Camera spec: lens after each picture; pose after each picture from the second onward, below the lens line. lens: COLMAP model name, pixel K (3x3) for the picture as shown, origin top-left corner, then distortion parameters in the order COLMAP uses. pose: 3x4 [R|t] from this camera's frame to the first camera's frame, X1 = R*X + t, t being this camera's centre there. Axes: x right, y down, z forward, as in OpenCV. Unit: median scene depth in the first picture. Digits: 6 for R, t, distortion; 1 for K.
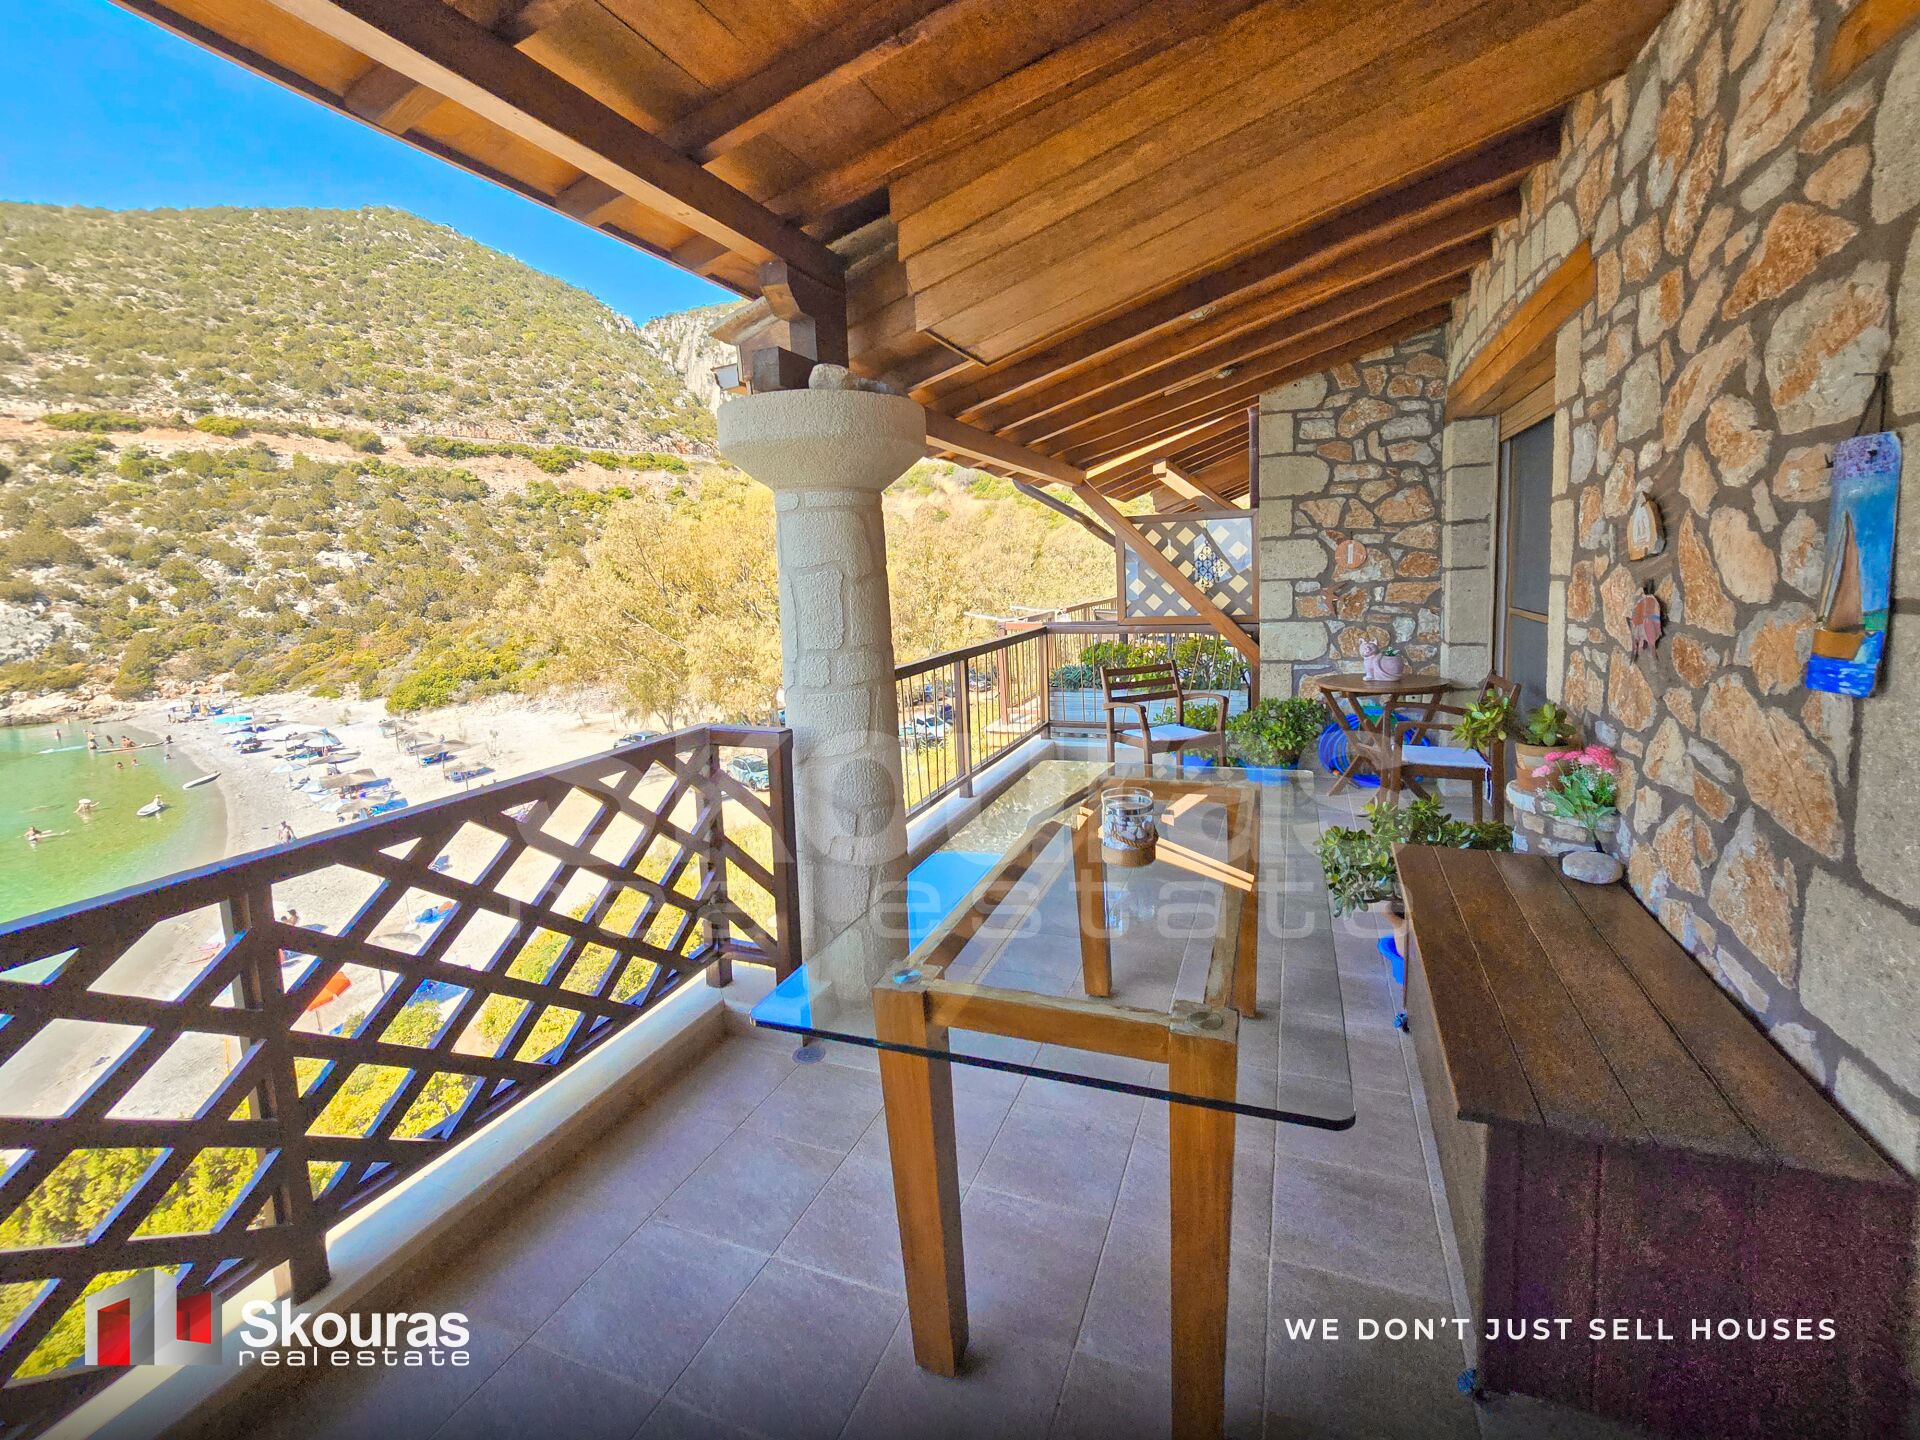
lens RADIAL K [[835.7, 0, 958.6], [0, 835.7, 655.0], [0, 0, 1]] dist [-0.028849, 0.016894]
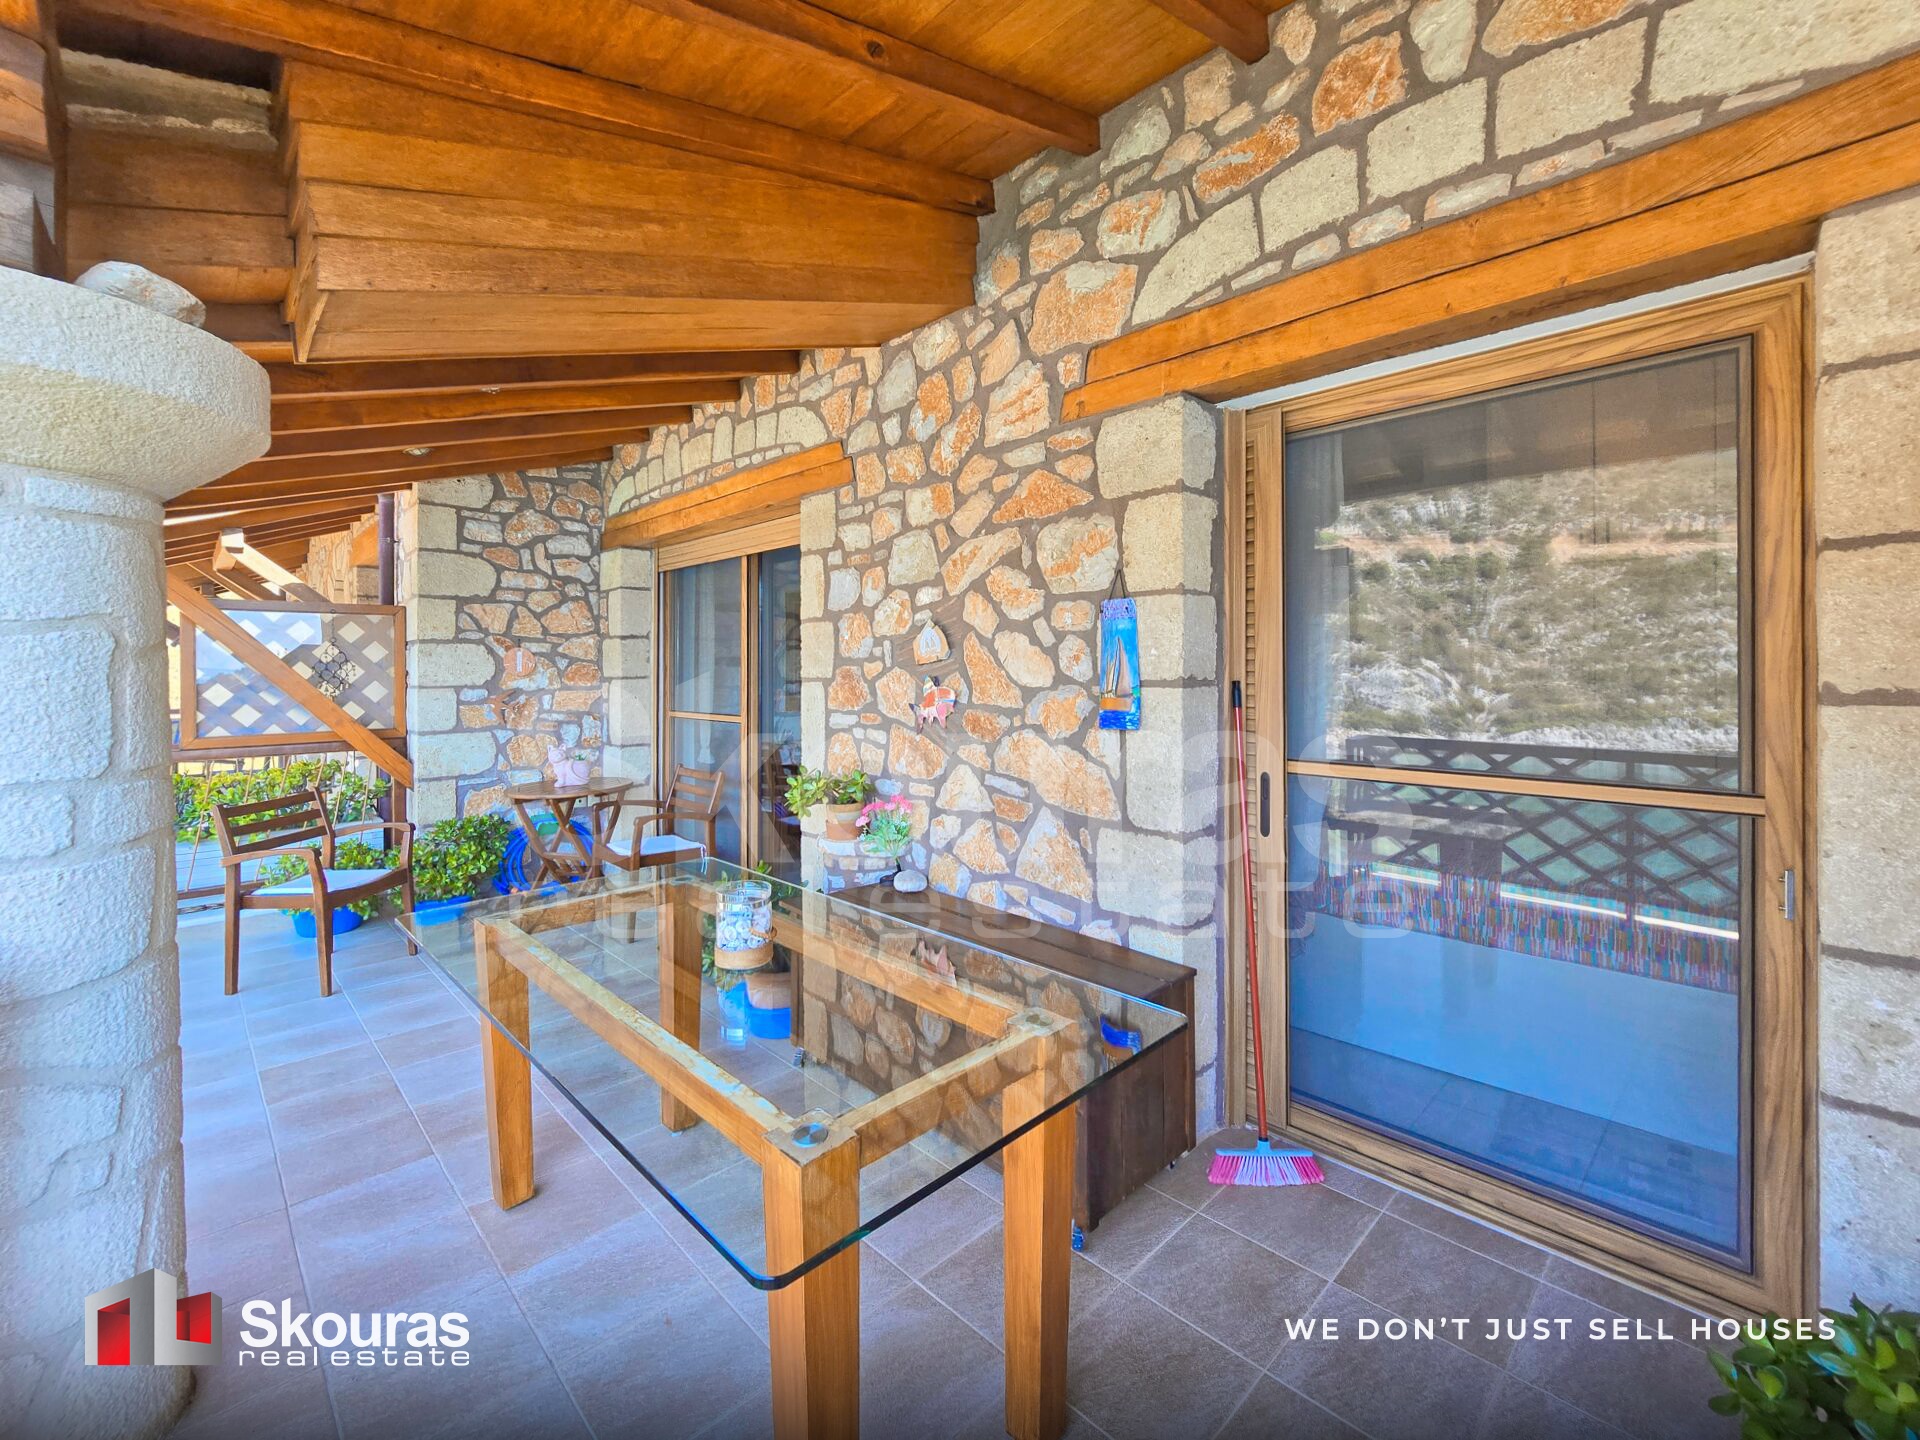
lens RADIAL K [[814.3, 0, 959.6], [0, 814.3, 663.3], [0, 0, 1]] dist [-0.004267, -0.000641]
pose [[0.399943, 0.043231, 0.915520, -0.211239], [0.083973, 0.992957, -0.083571, 0.005153], [-0.912685, 0.110303, 0.393496, 0.149117]]
